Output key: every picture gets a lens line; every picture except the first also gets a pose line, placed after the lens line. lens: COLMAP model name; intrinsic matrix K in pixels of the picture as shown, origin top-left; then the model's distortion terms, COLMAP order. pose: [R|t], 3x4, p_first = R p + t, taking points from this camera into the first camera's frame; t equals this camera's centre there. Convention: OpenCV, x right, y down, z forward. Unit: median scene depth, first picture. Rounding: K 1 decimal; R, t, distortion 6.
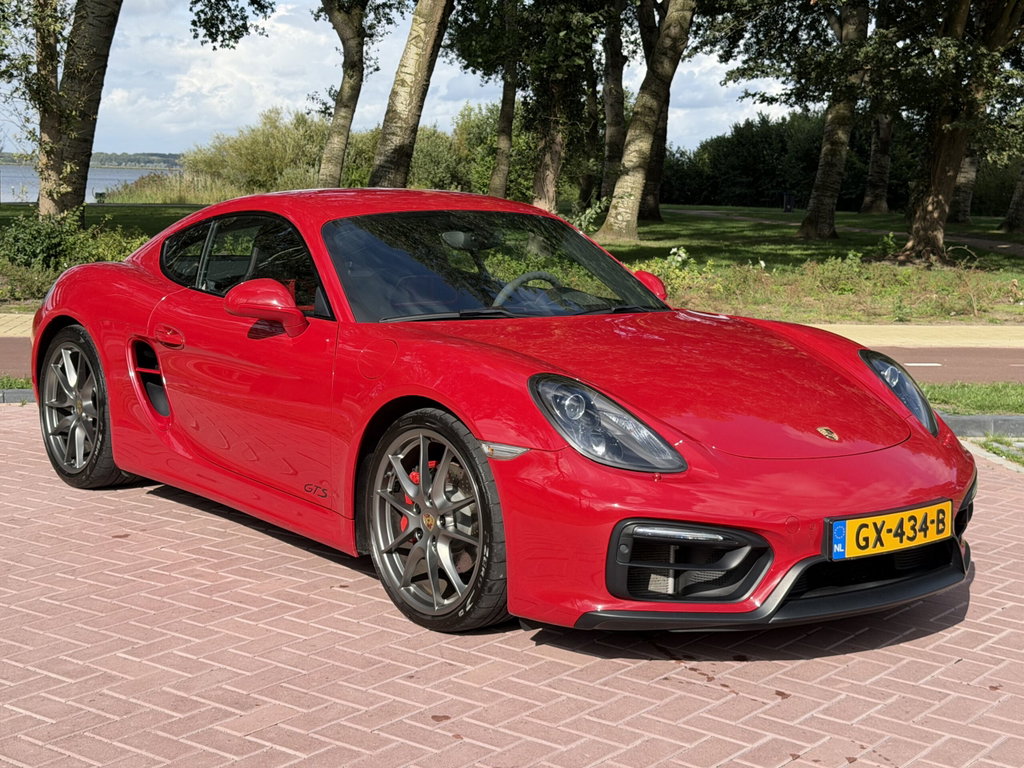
lens RADIAL K [[1542.2, 0, 512.0], [0, 1542.2, 384.0], [0, 0, 1]] dist [0.150953, -0.129642]
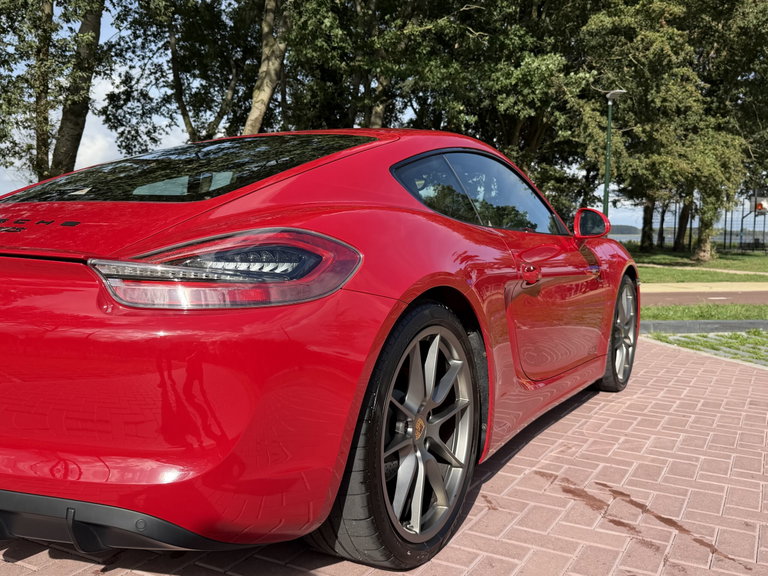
lens RADIAL K [[724.9, 0, 384.0], [0, 724.9, 288.0], [0, 0, 1]] dist [0.122017, -0.211053]
pose [[0.989040, -0.025888, 0.145362, -0.023443], [0.033907, 0.998021, -0.052959, 0.005120], [-0.143703, 0.057308, 0.987960, 0.076929]]
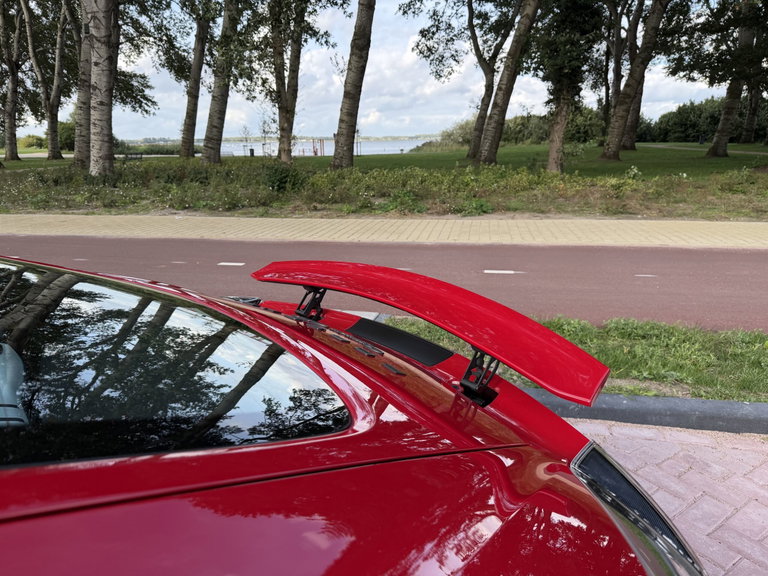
lens RADIAL K [[534.2, 0, 394.8], [0, 534.2, 285.0], [0, 0, 1]] dist [0.062182, -0.091595]
pose [[0.946115, 0.042984, -0.320966, 0.039675], [-0.001014, 0.991540, 0.129801, -0.023900], [0.323830, -0.122481, 0.938154, 0.225246]]
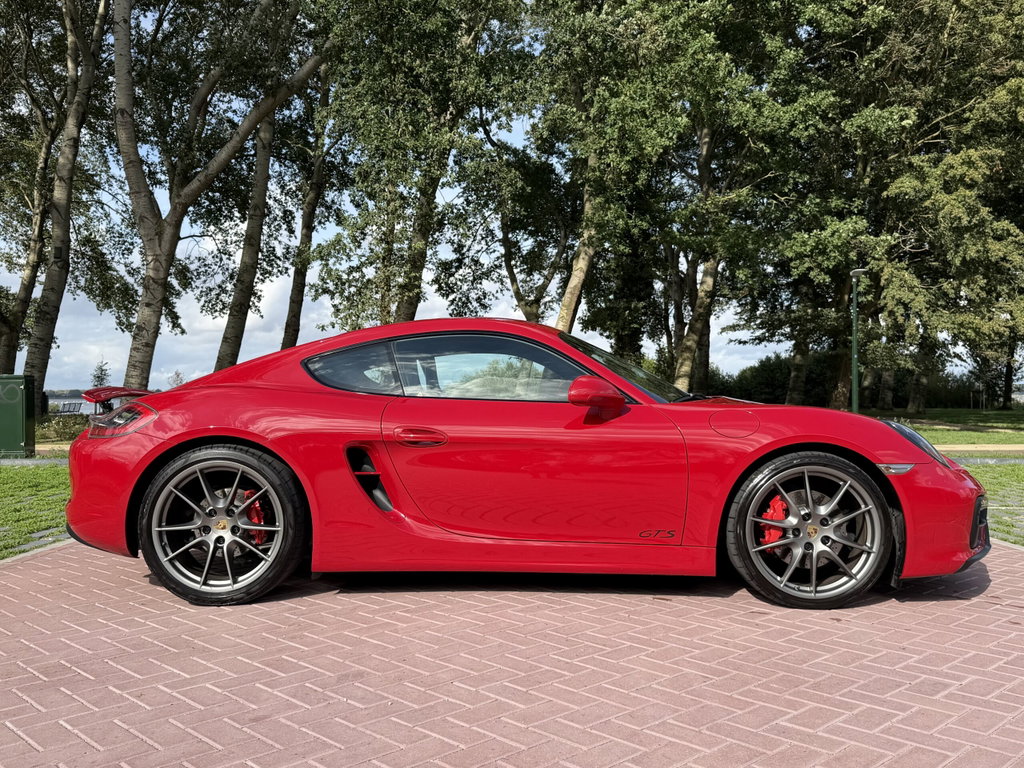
lens RADIAL K [[942.8, 0, 512.0], [0, 942.8, 384.0], [0, 0, 1]] dist [0.188617, 0.002666]
pose [[0.990148, -0.029267, -0.136935, 0.035086], [0.008456, 0.988627, -0.150152, 0.036915], [0.139772, 0.147515, 0.979134, -0.154793]]
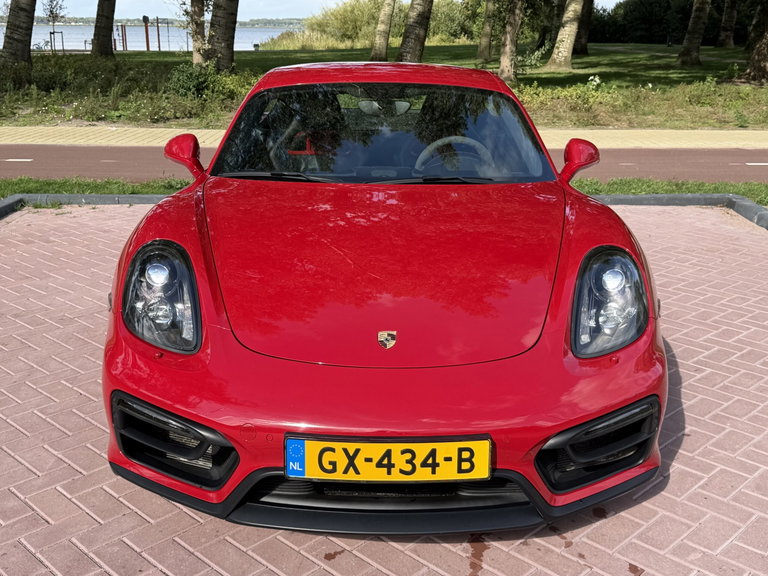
lens RADIAL K [[859.7, 0, 384.0], [0, 859.7, 288.0], [0, 0, 1]] dist [0.184064, -0.436270]
pose [[0.991475, 0.018103, -0.129032, 0.010463], [0.002259, 0.987763, 0.155943, -0.010883], [0.130276, -0.154905, 0.979302, 0.057461]]
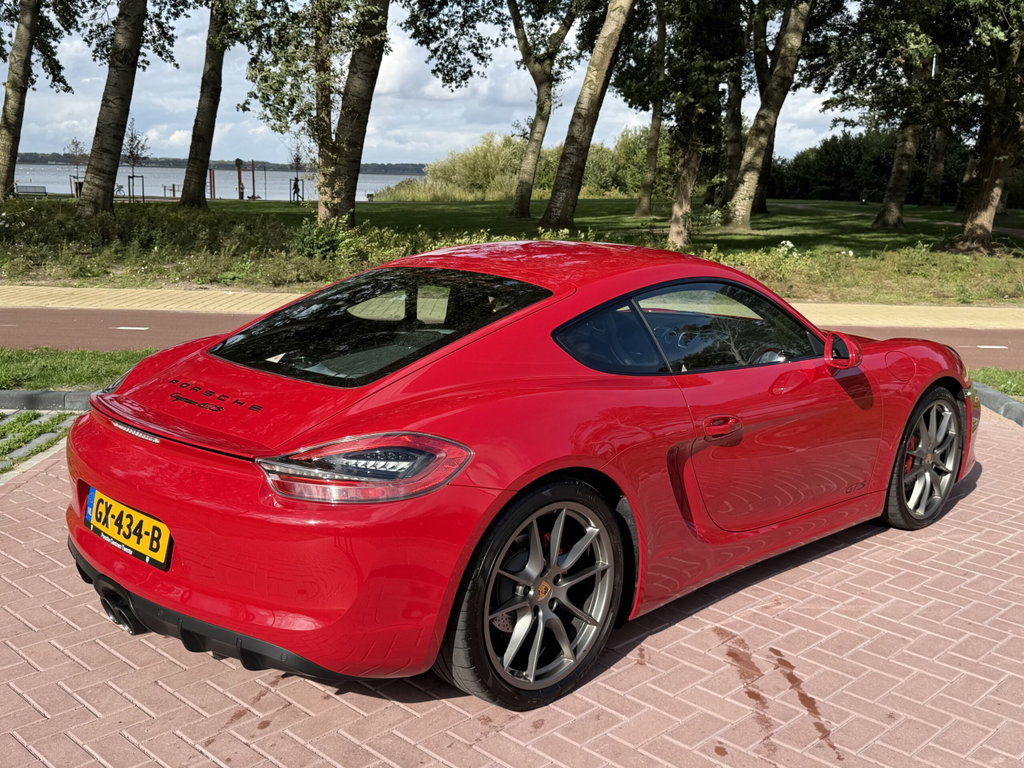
lens RADIAL K [[1060.4, 0, 512.0], [0, 1060.4, 384.0], [0, 0, 1]] dist [0.180515, -0.384052]
pose [[0.991441, 0.021810, -0.128721, -0.001957], [-0.014249, 0.998134, 0.059371, -0.011826], [0.129775, -0.057029, 0.989902, 0.038599]]
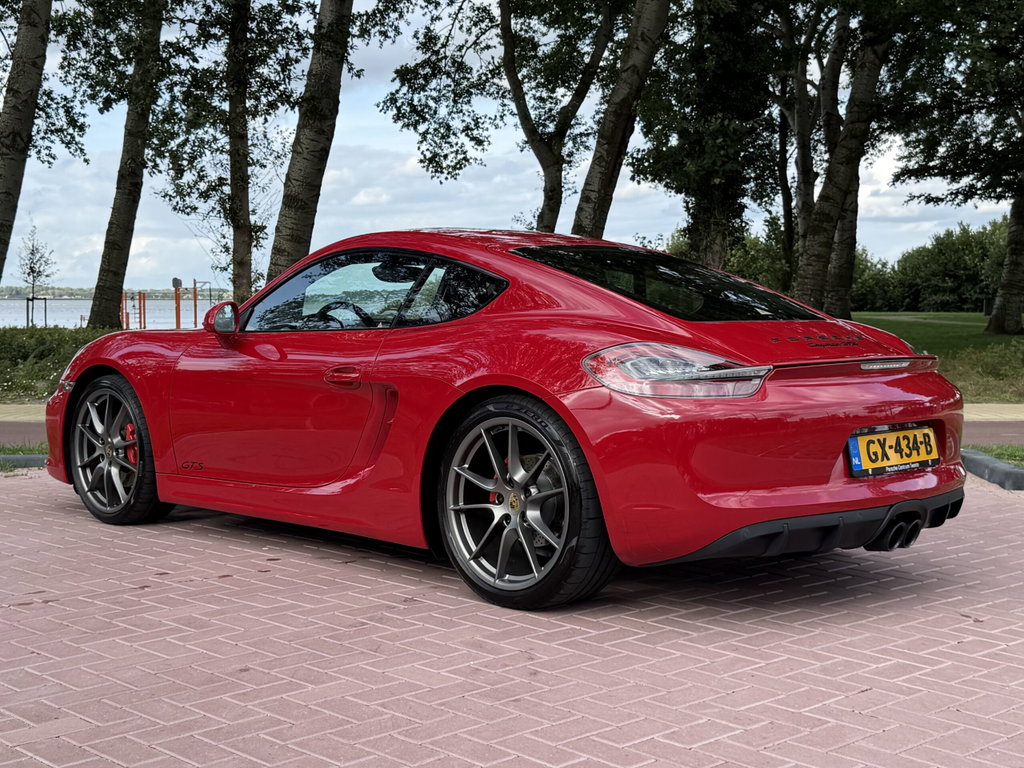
lens RADIAL K [[1421.7, 0, 512.0], [0, 1421.7, 384.0], [0, 0, 1]] dist [0.148493, -0.056989]
pose [[0.987236, -0.018394, -0.158197, 0.031856], [0.006391, 0.997083, -0.076051, 0.009349], [0.159135, 0.074069, 0.984474, 0.021395]]
